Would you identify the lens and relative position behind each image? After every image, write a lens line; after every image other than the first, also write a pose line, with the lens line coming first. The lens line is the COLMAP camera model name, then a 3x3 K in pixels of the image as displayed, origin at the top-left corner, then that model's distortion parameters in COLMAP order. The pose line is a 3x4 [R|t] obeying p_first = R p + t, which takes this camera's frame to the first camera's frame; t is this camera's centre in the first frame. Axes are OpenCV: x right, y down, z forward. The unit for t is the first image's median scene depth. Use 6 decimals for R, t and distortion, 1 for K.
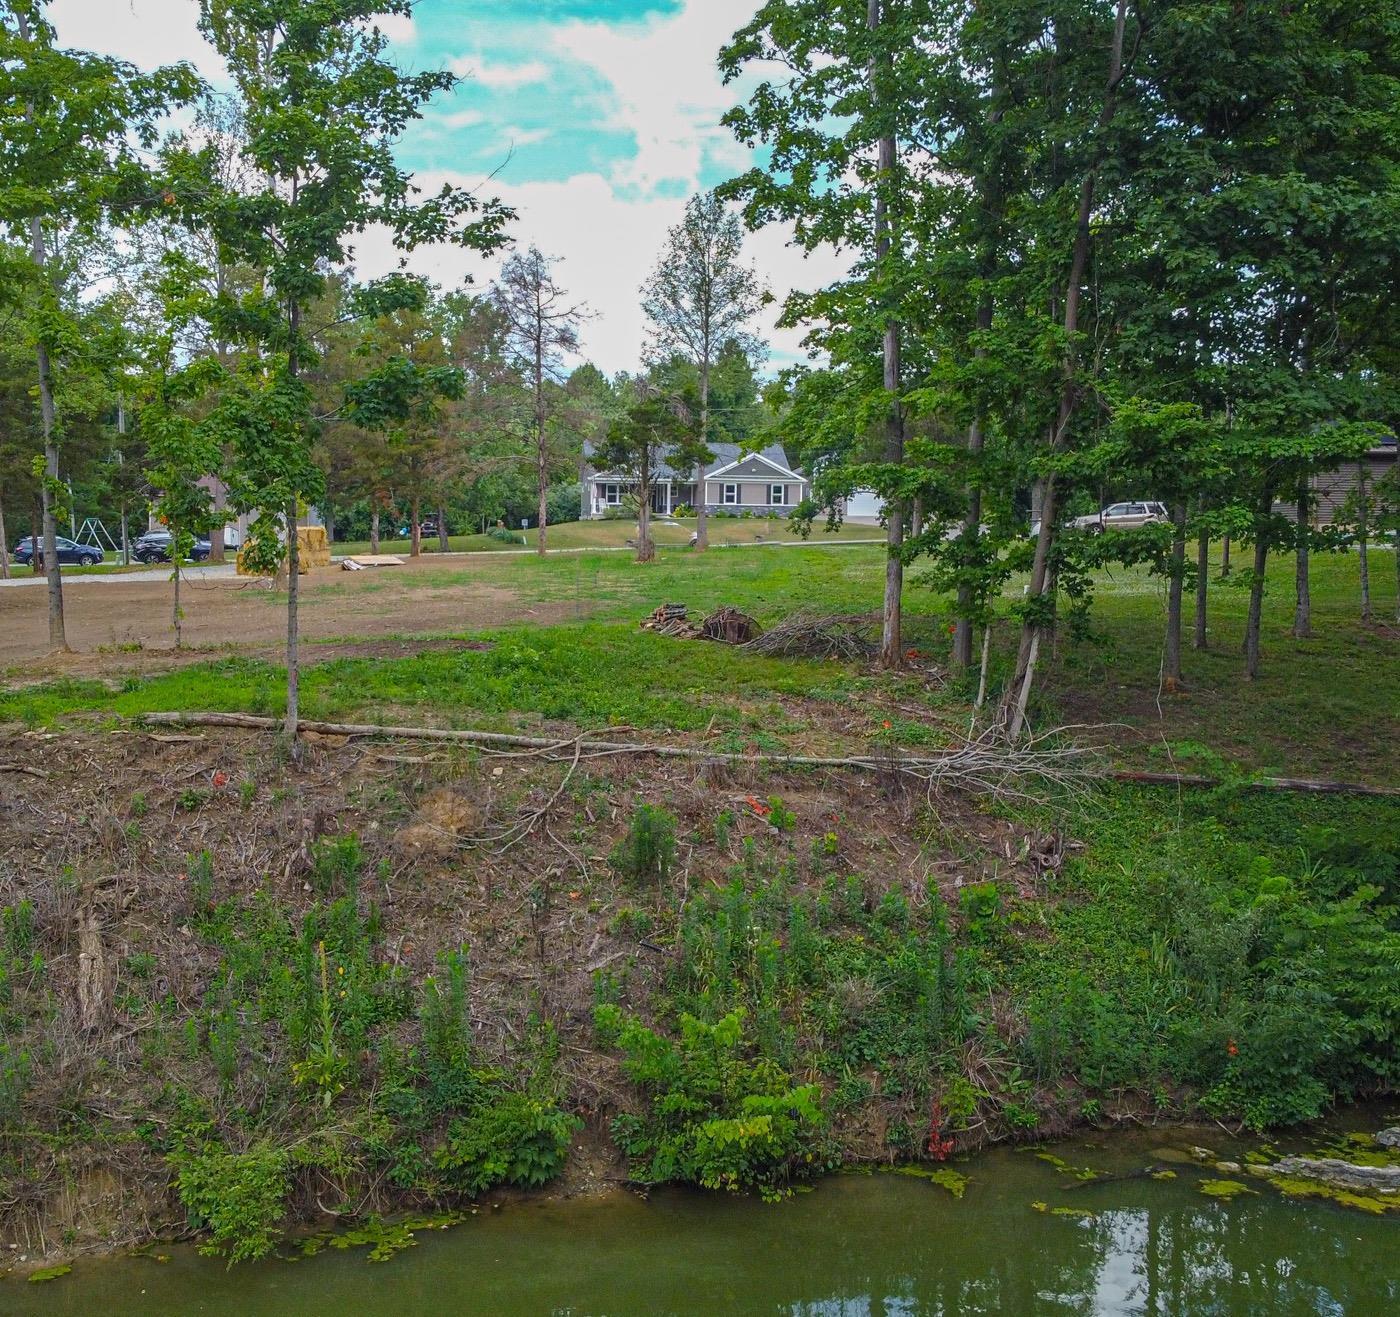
lens RADIAL K [[1759.5, 0, 649.5], [0, 1759.5, 657.7], [0, 0, 1]] dist [-0.033020, 0.079694]
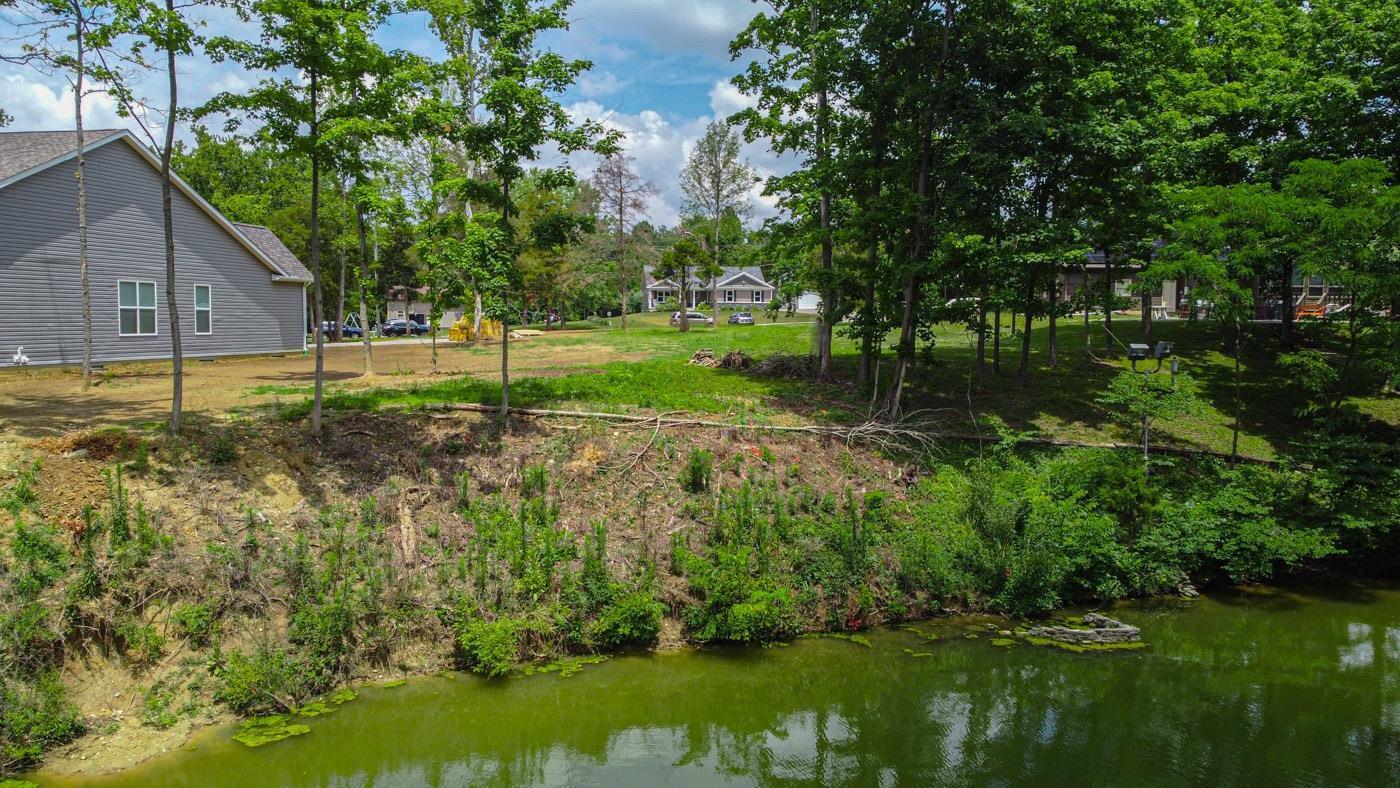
lens RADIAL K [[1058.0, 0, 700.0], [0, 1058.0, 394.0], [0, 0, 1]] dist [0.000691, -0.007634]
pose [[0.999789, -0.006900, 0.019329, -0.016407], [0.006977, 0.999968, -0.003908, 0.023929], [-0.019302, 0.004042, 0.999806, -0.106588]]
